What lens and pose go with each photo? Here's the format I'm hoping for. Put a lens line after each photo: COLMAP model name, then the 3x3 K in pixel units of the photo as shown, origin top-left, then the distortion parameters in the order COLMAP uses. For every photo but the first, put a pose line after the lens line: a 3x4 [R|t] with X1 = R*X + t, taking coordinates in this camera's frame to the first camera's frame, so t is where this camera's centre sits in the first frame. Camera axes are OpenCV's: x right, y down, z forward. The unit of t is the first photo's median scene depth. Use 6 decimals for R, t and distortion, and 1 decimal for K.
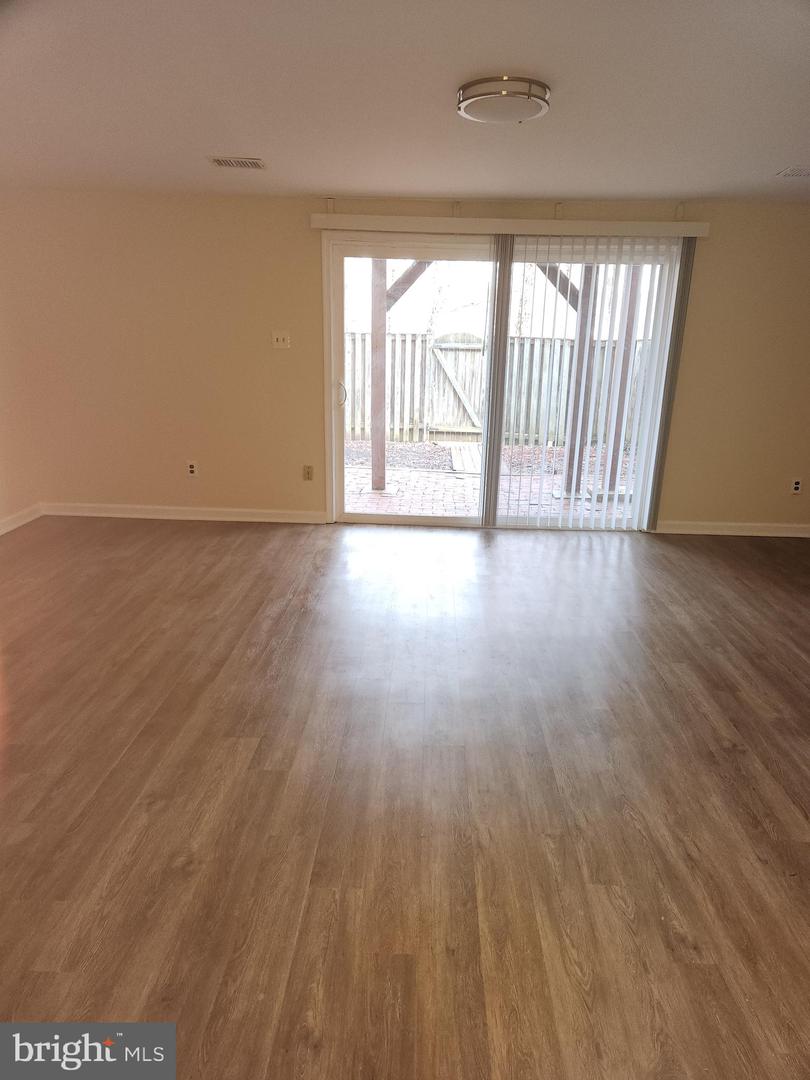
lens RADIAL K [[717.8, 0, 407.5], [0, 717.8, 550.9], [0, 0, 1]] dist [0.101010, -0.100052]
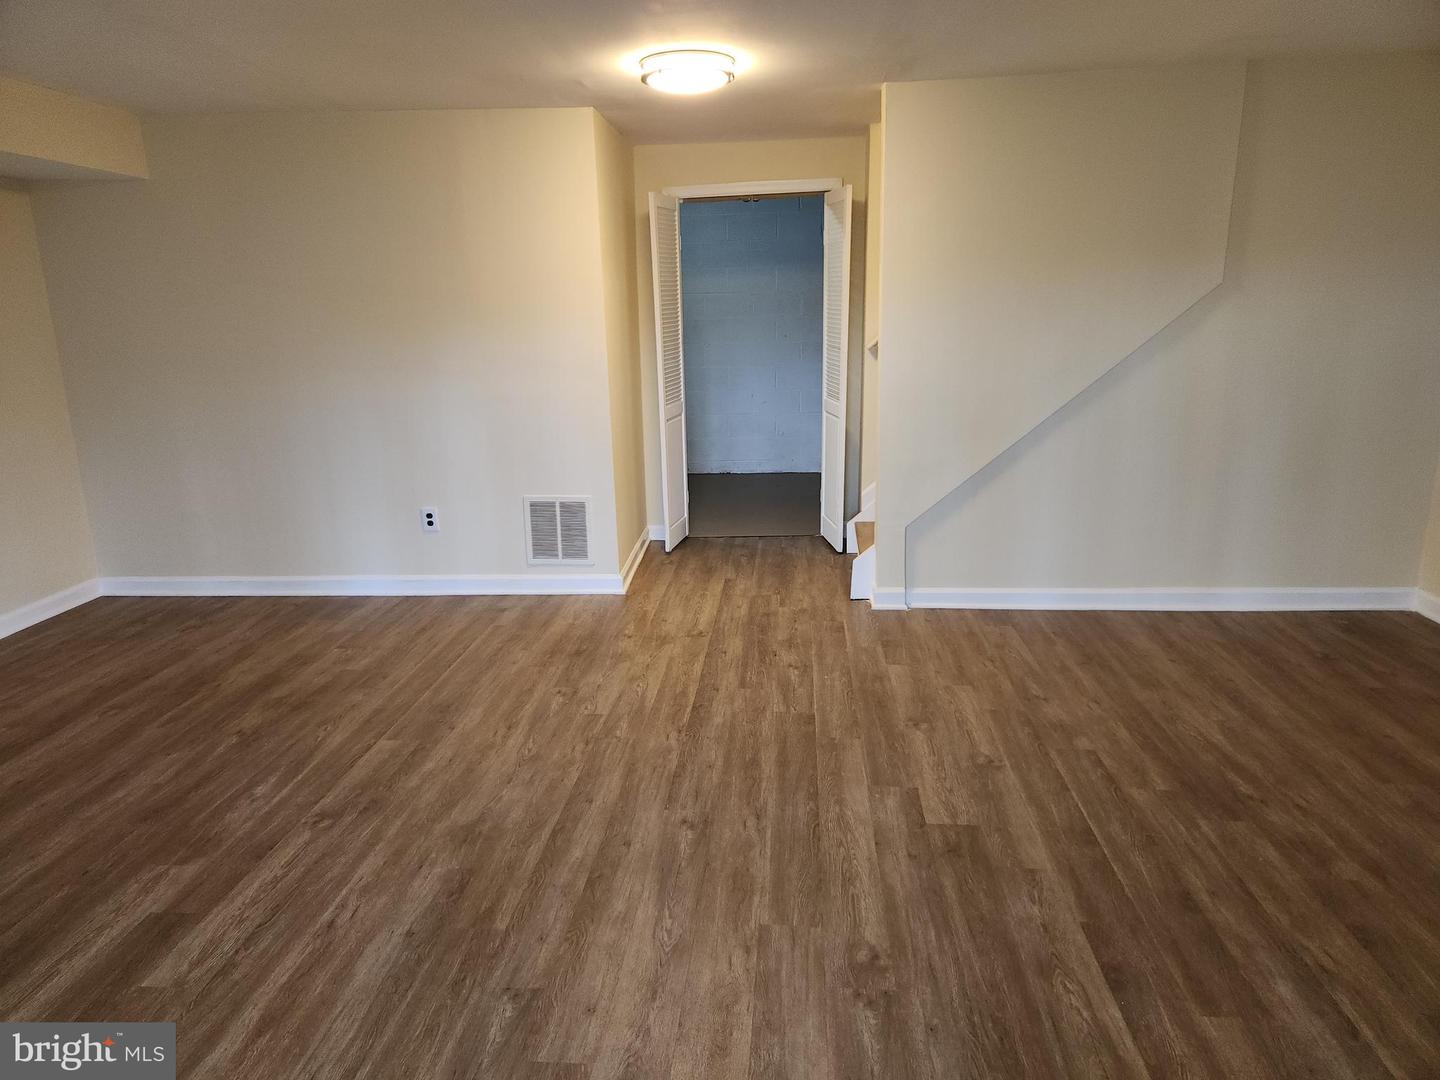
lens RADIAL K [[957.0, 0, 719.7], [0, 957.0, 525.1], [0, 0, 1]] dist [0.101010, -0.100052]
pose [[-0.998890, -0.013294, 0.045180, -0.031076], [0.010547, 0.871811, 0.489729, -0.619784], [-0.045899, 0.489662, -0.870704, 2.077616]]
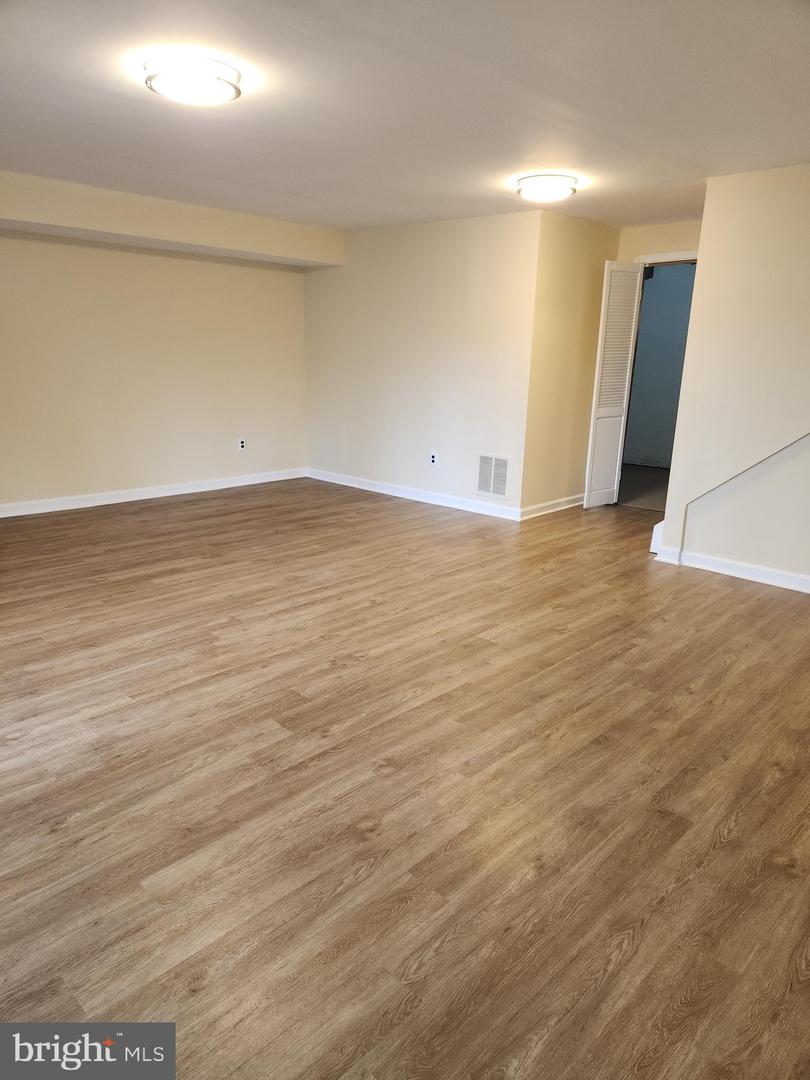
lens RADIAL K [[717.8, 0, 407.5], [0, 717.8, 550.9], [0, 0, 1]] dist [0.101010, -0.100052]
pose [[-0.744491, -0.222178, 0.629579, -1.080625], [0.148054, 0.864581, 0.480188, -0.631793], [-0.651009, 0.450708, -0.610778, 2.163826]]
